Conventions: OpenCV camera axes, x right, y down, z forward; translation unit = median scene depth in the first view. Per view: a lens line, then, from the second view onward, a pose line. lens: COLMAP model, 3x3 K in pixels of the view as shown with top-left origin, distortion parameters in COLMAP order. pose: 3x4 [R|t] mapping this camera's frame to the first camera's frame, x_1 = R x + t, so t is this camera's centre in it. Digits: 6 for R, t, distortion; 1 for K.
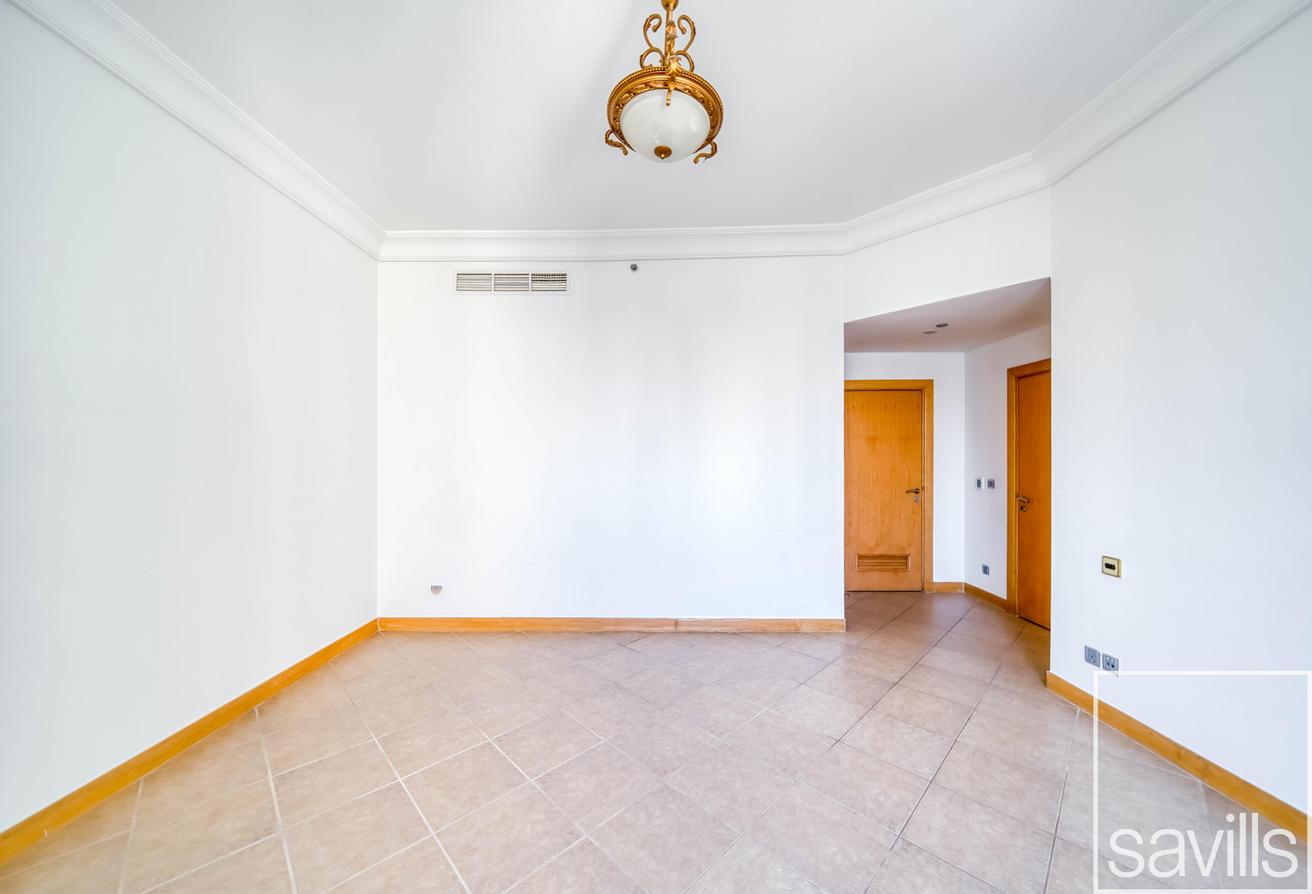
lens RADIAL K [[465.8, 0, 655.5], [0, 465.8, 460.8], [0, 0, 1]] dist [0.001406, 0.000121]
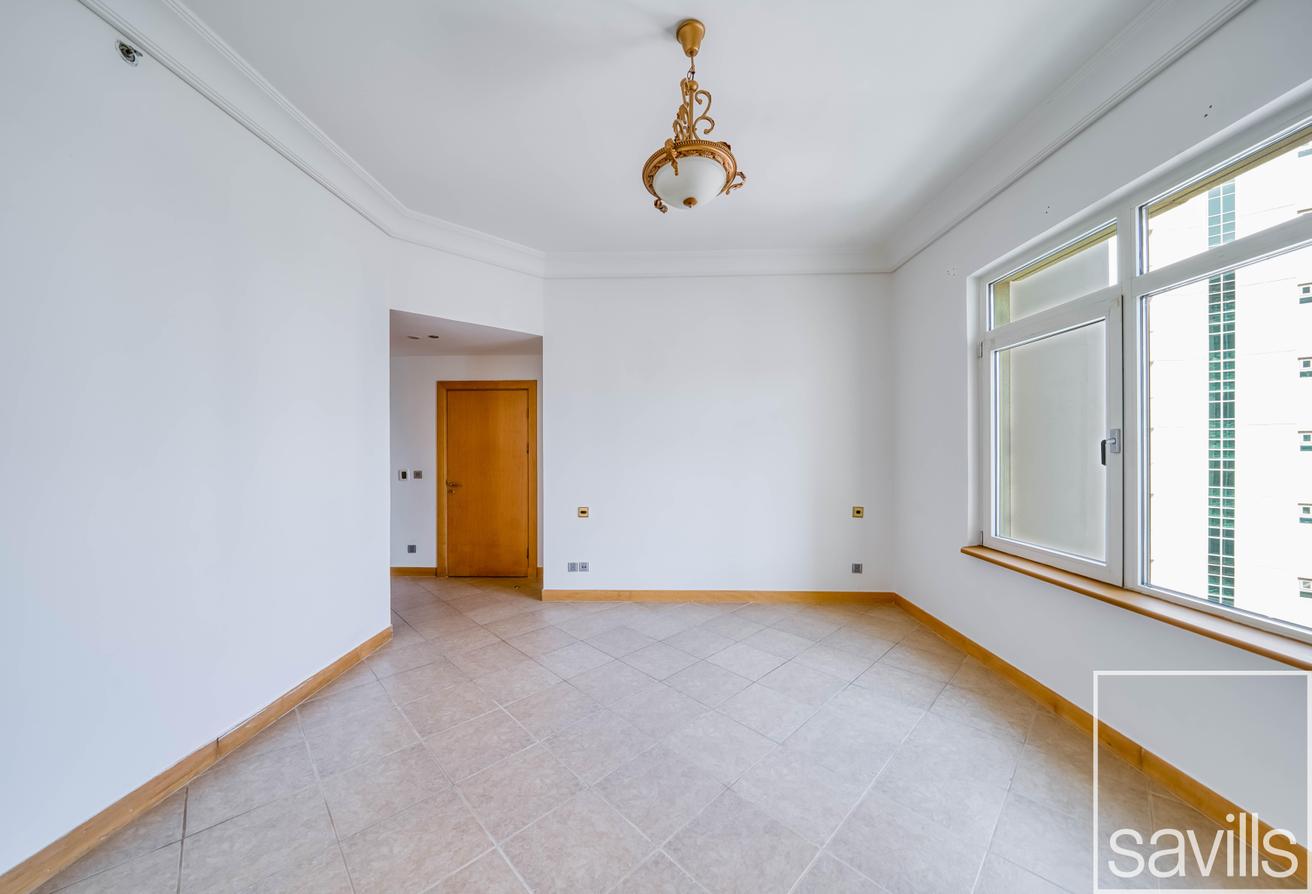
lens RADIAL K [[449.0, 0, 656.1], [0, 449.0, 451.6], [0, 0, 1]] dist [-0.000536, -0.000023]
pose [[0.008479, 0.000453, 0.999964, -0.525665], [0.008792, 0.999961, -0.000527, -0.004147], [-0.999925, 0.008797, 0.008474, 0.488725]]
